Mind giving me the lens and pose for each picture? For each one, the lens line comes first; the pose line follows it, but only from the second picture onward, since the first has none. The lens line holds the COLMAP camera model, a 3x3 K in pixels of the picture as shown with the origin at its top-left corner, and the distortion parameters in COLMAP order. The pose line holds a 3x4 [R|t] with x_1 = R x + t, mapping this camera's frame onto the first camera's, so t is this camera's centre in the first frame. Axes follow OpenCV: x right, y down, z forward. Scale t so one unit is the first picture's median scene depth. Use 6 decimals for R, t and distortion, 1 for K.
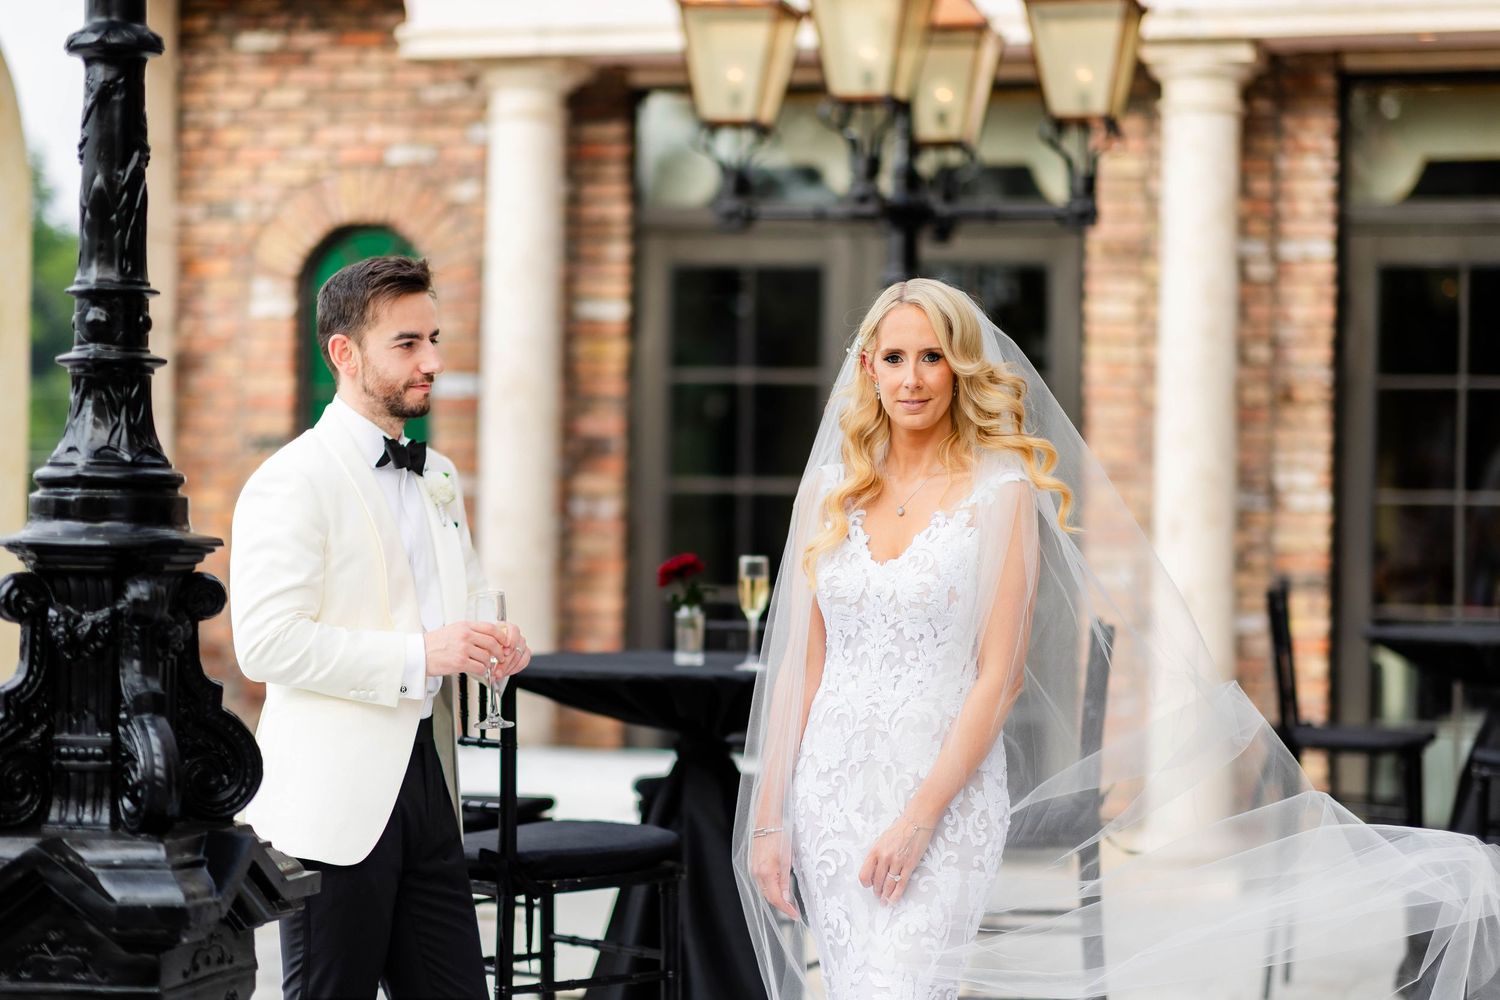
lens RADIAL K [[3695.6, 0, 750.0], [0, 3695.6, 500.0], [0, 0, 1]] dist [0.084342, -1.144214]
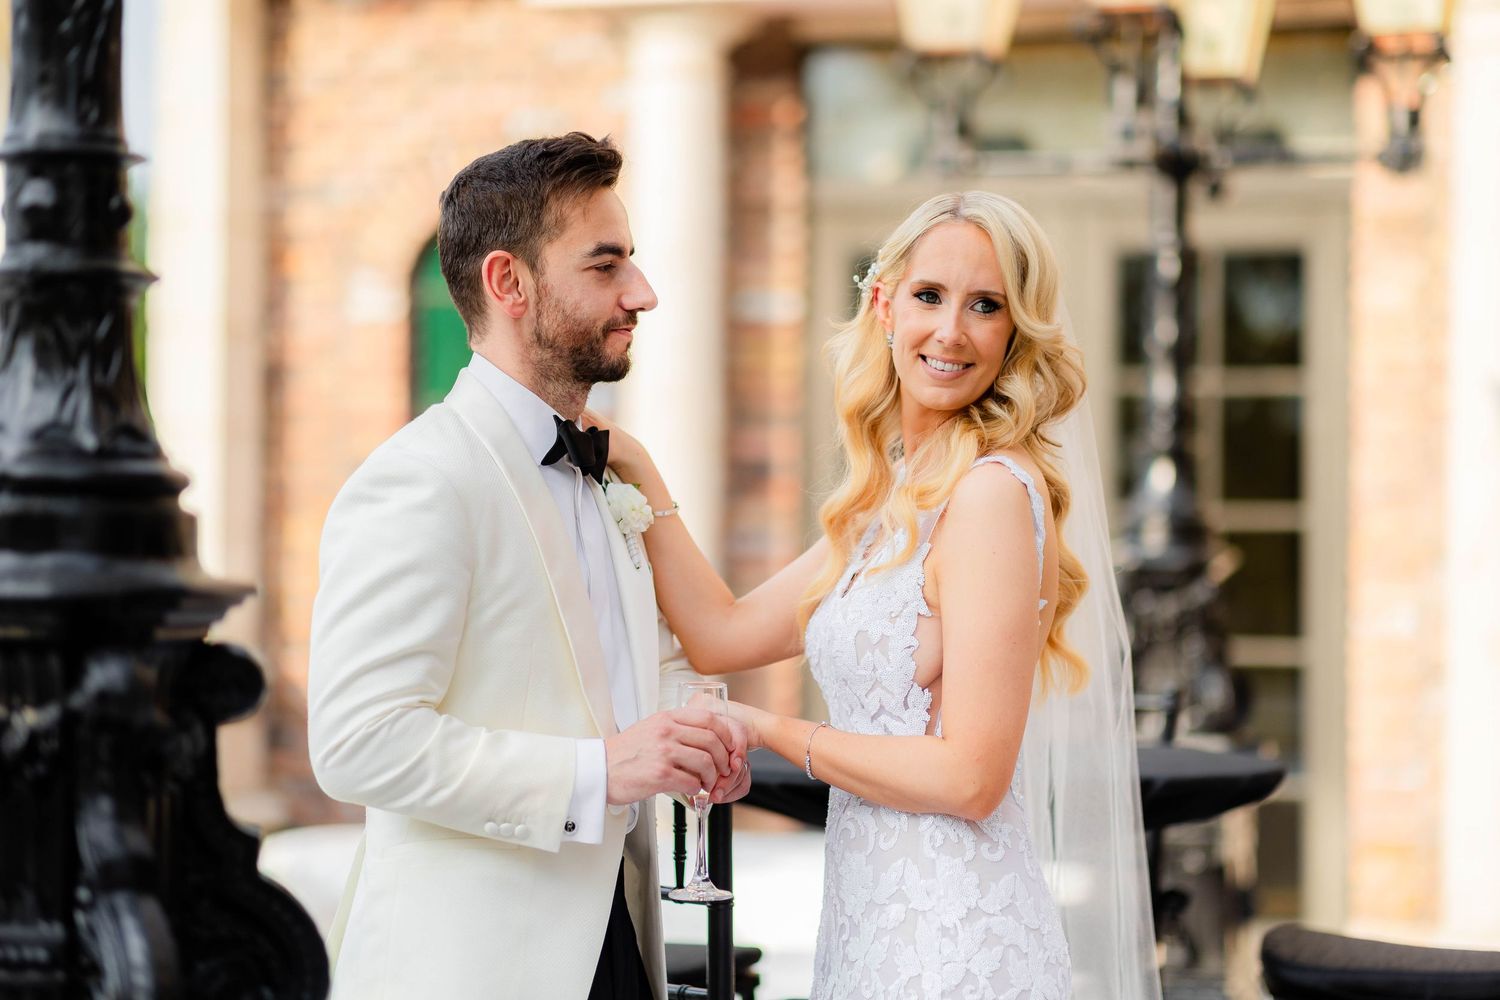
lens RADIAL K [[3695.6, 0, 750.0], [0, 3695.6, 500.0], [0, 0, 1]] dist [0.084342, -1.144214]
pose [[0.999480, -0.006741, -0.031547, -0.048075], [0.006401, 0.999921, -0.010860, 0.004405], [0.031618, 0.010653, 0.999443, 0.429655]]
